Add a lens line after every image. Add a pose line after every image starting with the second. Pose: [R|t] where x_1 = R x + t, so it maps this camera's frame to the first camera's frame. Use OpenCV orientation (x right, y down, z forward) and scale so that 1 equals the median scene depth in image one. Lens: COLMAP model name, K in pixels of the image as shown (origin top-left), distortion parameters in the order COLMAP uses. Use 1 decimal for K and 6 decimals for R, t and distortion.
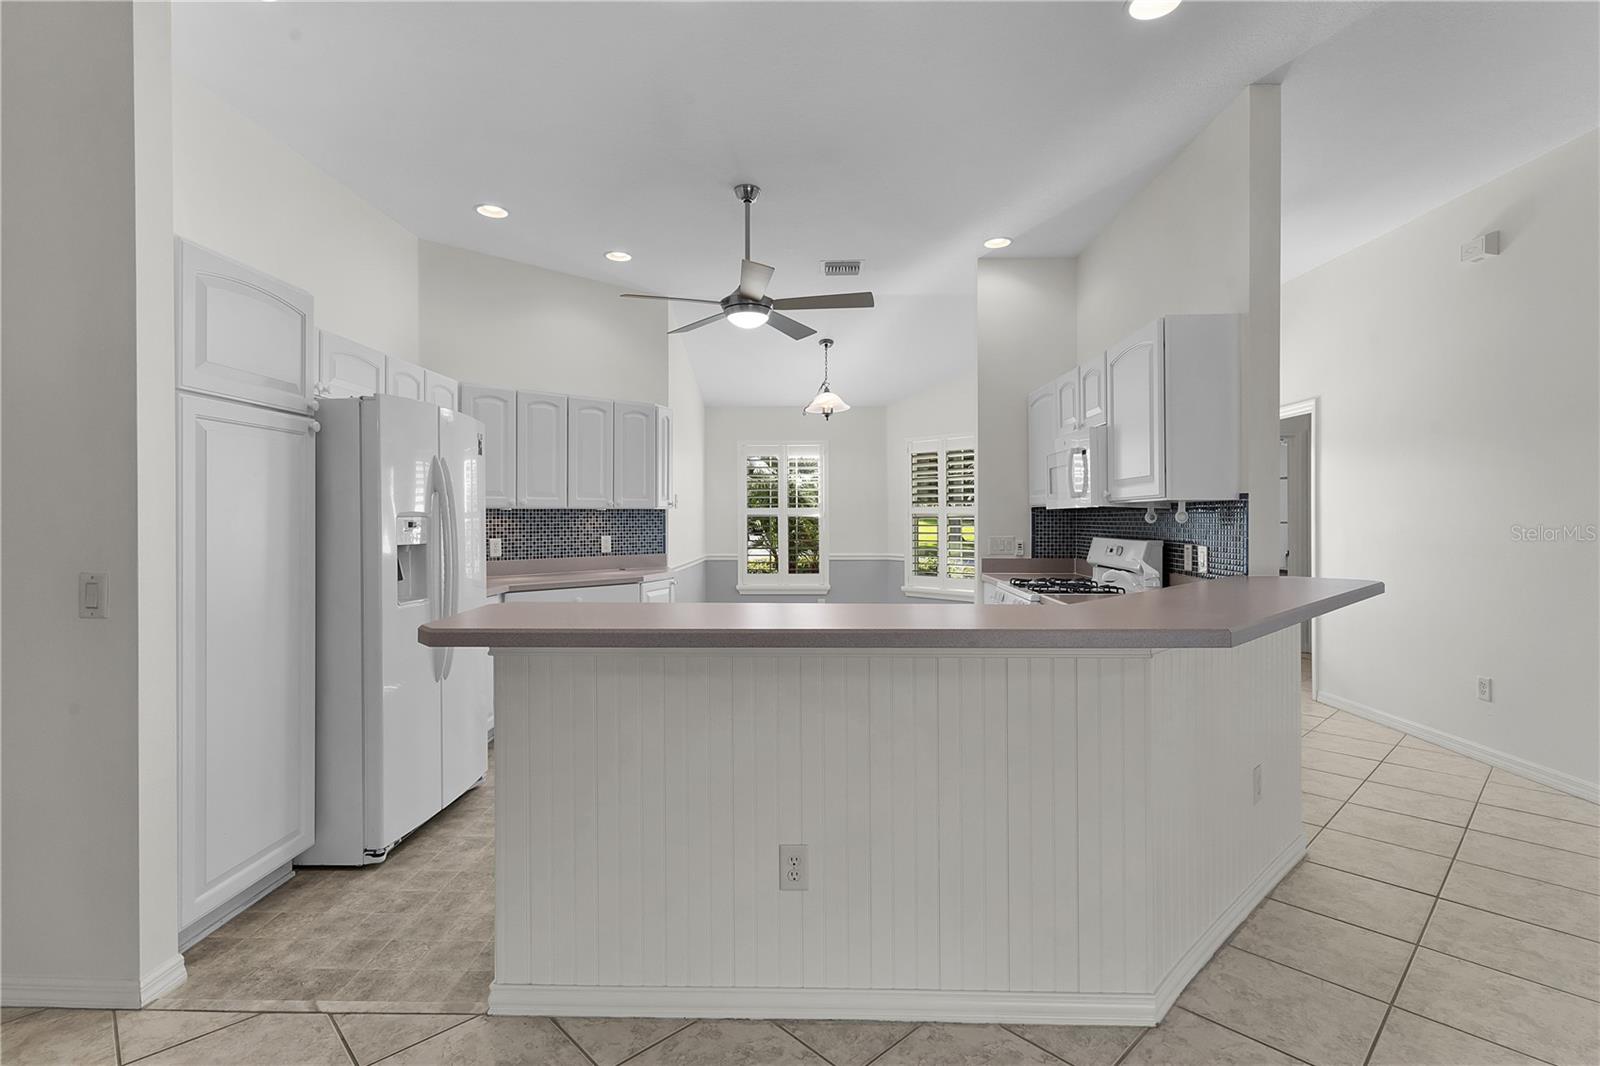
lens RADIAL K [[769.9, 0, 801.1], [0, 769.9, 516.4], [0, 0, 1]] dist [0.000114, 0.000022]
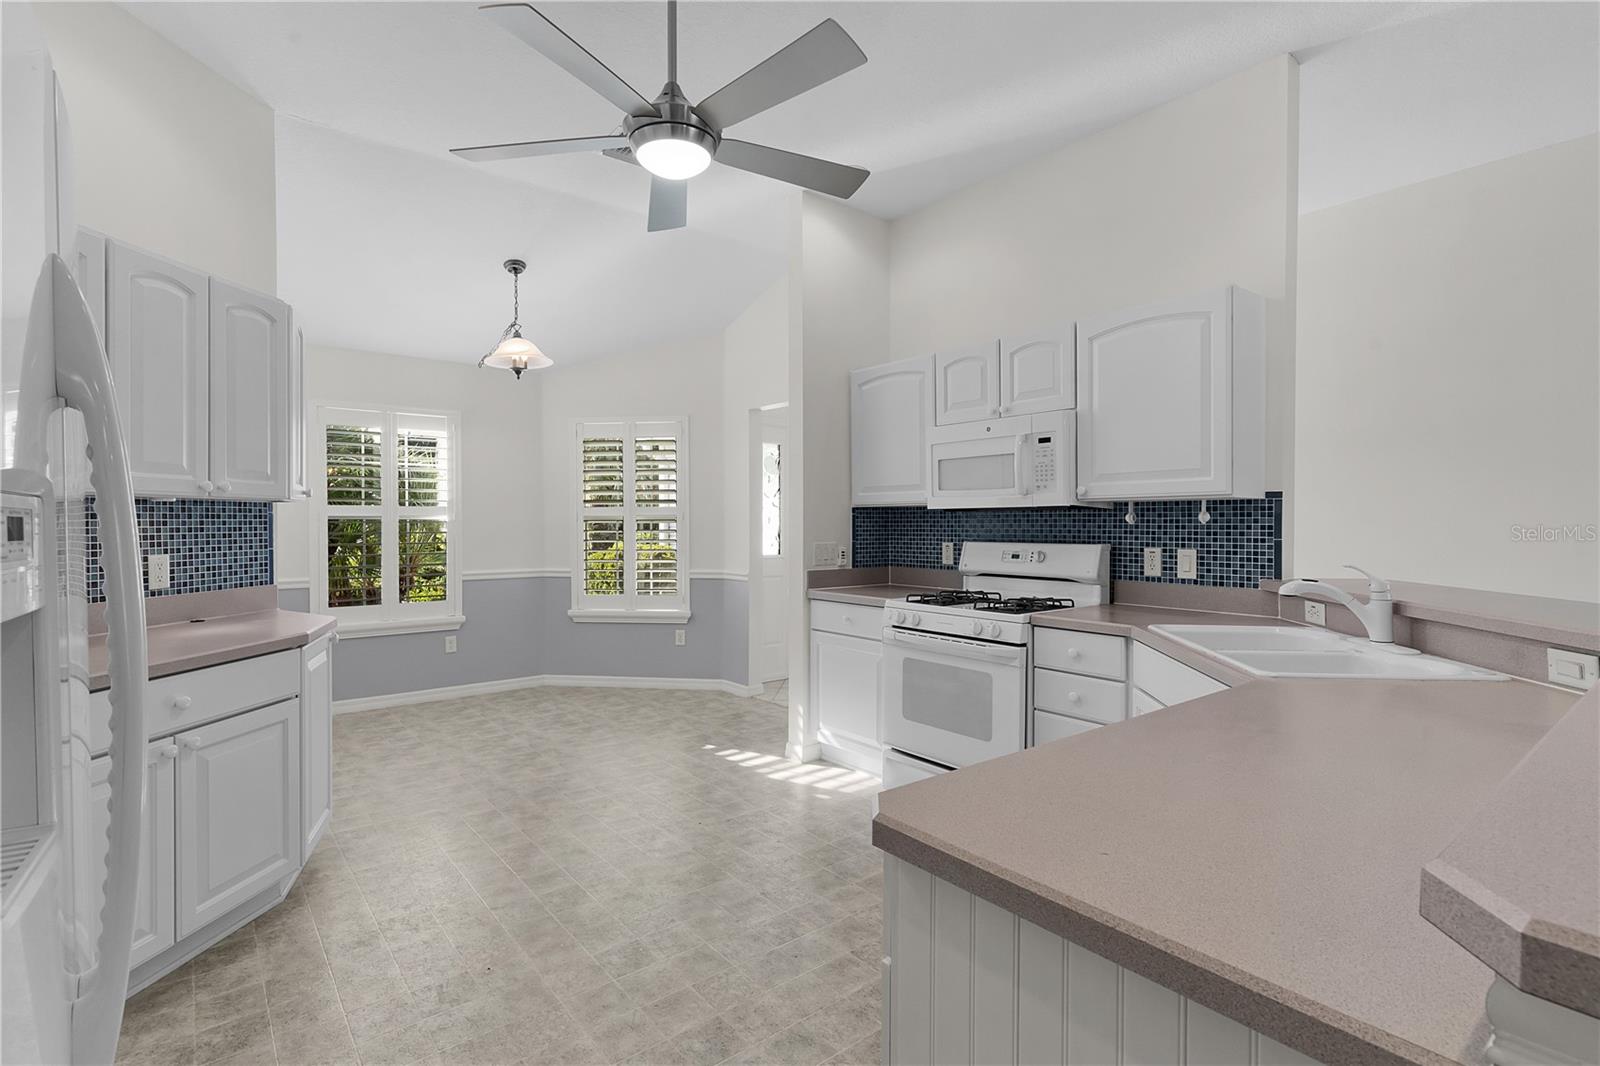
lens RADIAL K [[761.7, 0, 795.0], [0, 761.7, 525.7], [0, 0, 1]] dist [0.000154, 0.000045]
pose [[0.765407, -0.001383, 0.643545, -0.242979], [-0.001181, 0.999993, 0.003554, 0.004486], [-0.643546, -0.003481, 0.765400, 0.356678]]
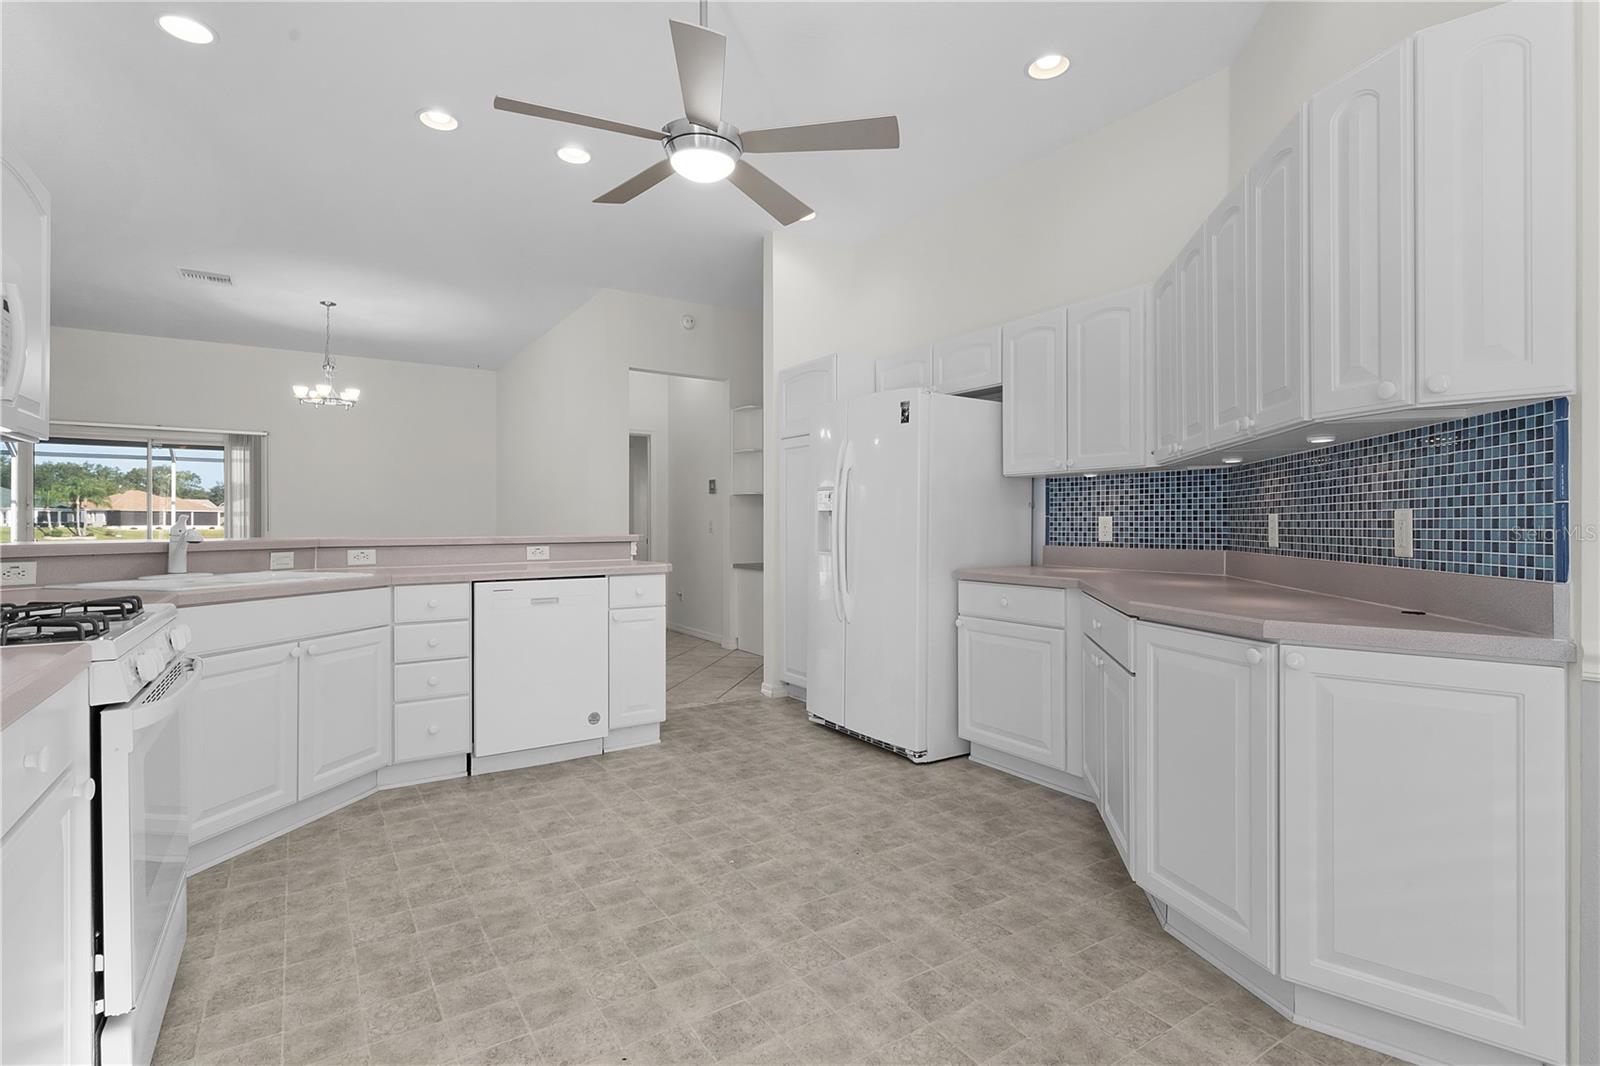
lens RADIAL K [[785.1, 0, 800.0], [0, 785.1, 533.0], [0, 0, 1]] dist [-0.001541, -0.000462]
pose [[-0.824154, 0.005909, -0.566334, 0.159973], [-0.000224, 0.999942, 0.010760, 0.030551], [0.566365, 0.008995, -0.824105, 1.079673]]
